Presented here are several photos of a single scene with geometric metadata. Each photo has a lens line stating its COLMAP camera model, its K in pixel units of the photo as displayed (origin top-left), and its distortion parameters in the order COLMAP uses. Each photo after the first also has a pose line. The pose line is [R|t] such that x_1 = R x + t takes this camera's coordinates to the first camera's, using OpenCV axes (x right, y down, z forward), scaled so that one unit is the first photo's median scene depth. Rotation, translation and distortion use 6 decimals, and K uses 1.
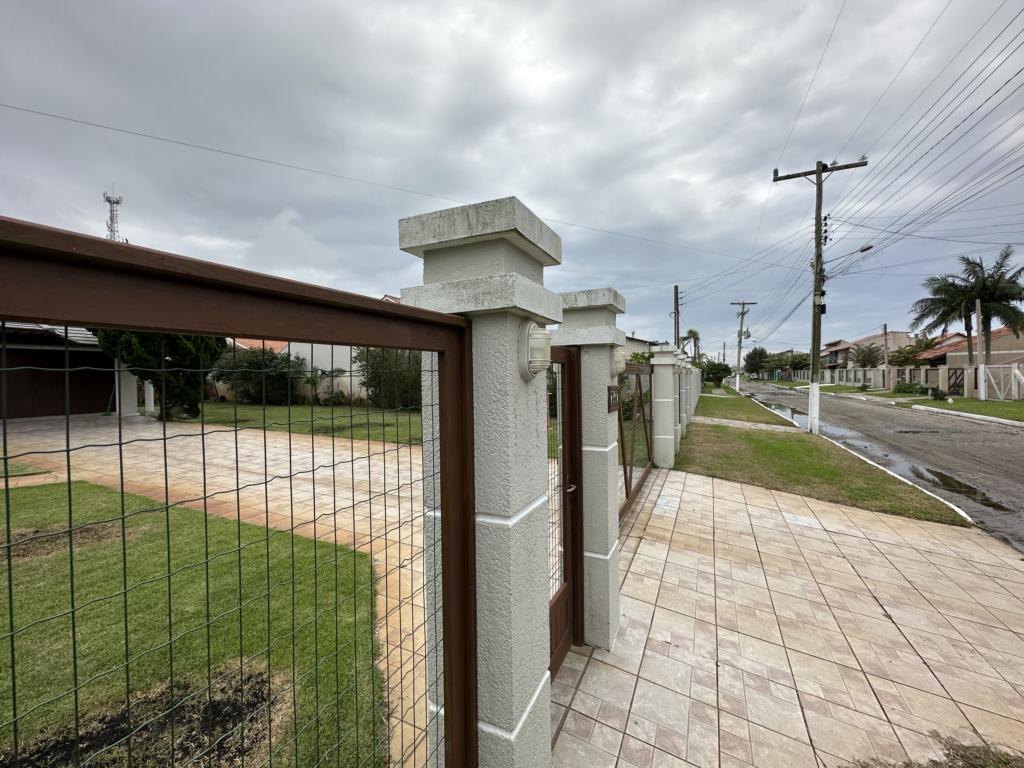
lens RADIAL K [[408.4, 0, 513.0], [0, 408.4, 382.1], [0, 0, 1]] dist [-0.001160, 0.000076]
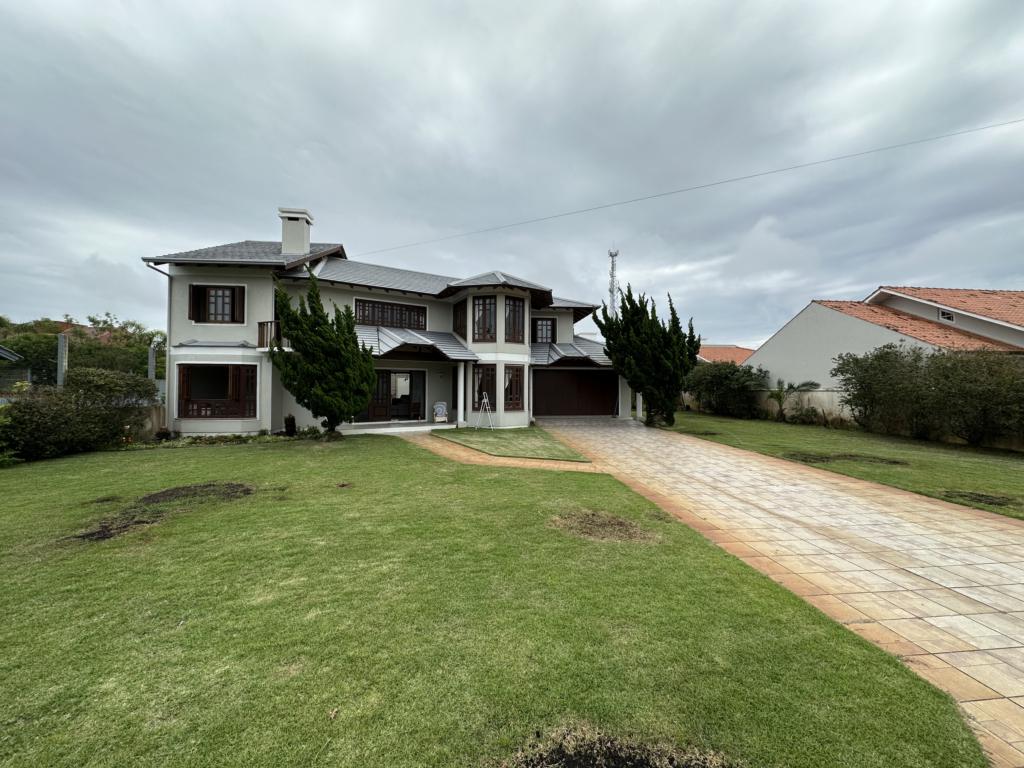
lens RADIAL K [[408.4, 0, 513.0], [0, 408.4, 382.1], [0, 0, 1]] dist [-0.001160, 0.000076]
pose [[0.533121, 0.005975, -0.846018, -0.044371], [-0.023019, 0.999707, -0.007445, -0.016800], [0.845726, 0.023444, 0.533103, 0.009417]]
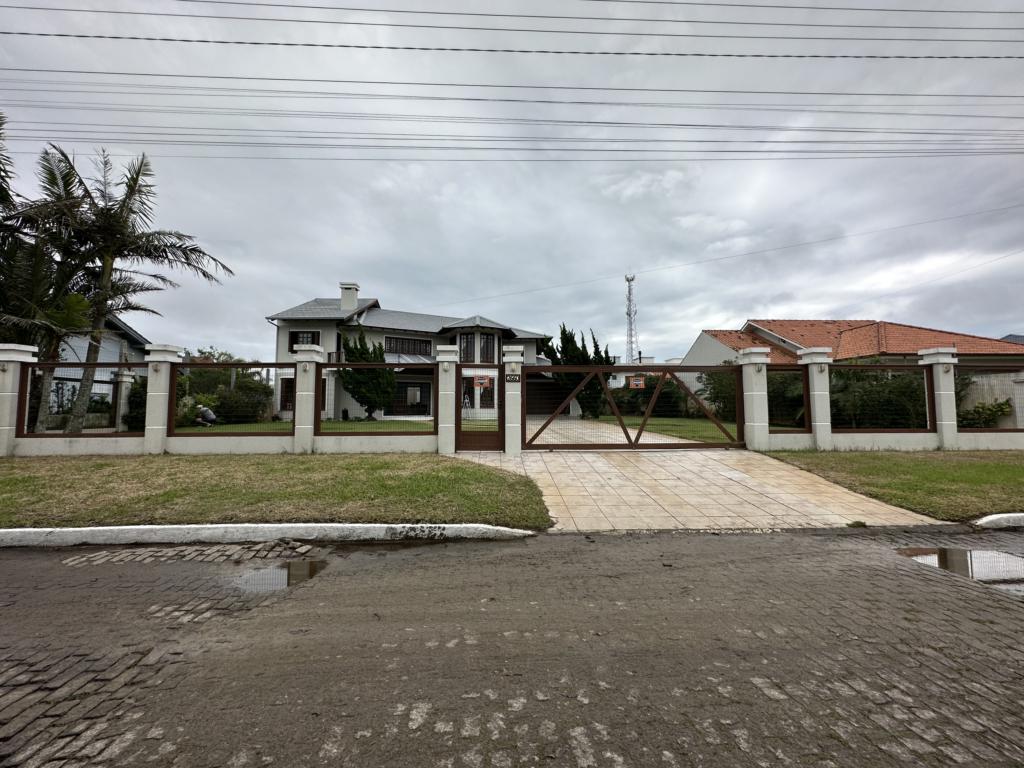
lens RADIAL K [[408.4, 0, 513.0], [0, 408.4, 382.1], [0, 0, 1]] dist [-0.001160, 0.000076]
pose [[0.472595, -0.046957, -0.880028, 0.529770], [-0.016303, 0.997943, -0.062004, 0.047406], [0.881129, 0.043650, 0.470857, -0.090548]]
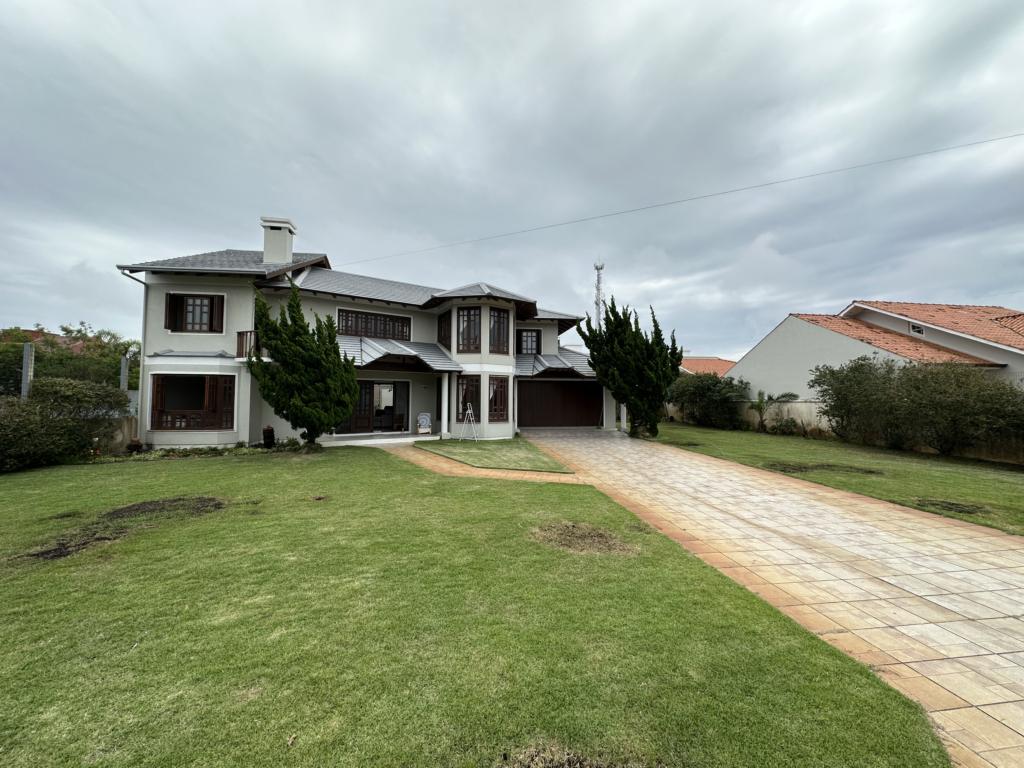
lens RADIAL K [[408.4, 0, 513.0], [0, 408.4, 382.1], [0, 0, 1]] dist [-0.001160, 0.000076]
pose [[0.559468, -0.016643, -0.828685, -0.042136], [-0.023508, 0.999078, -0.035936, -0.016143], [0.828518, 0.039586, 0.558561, 0.016337]]
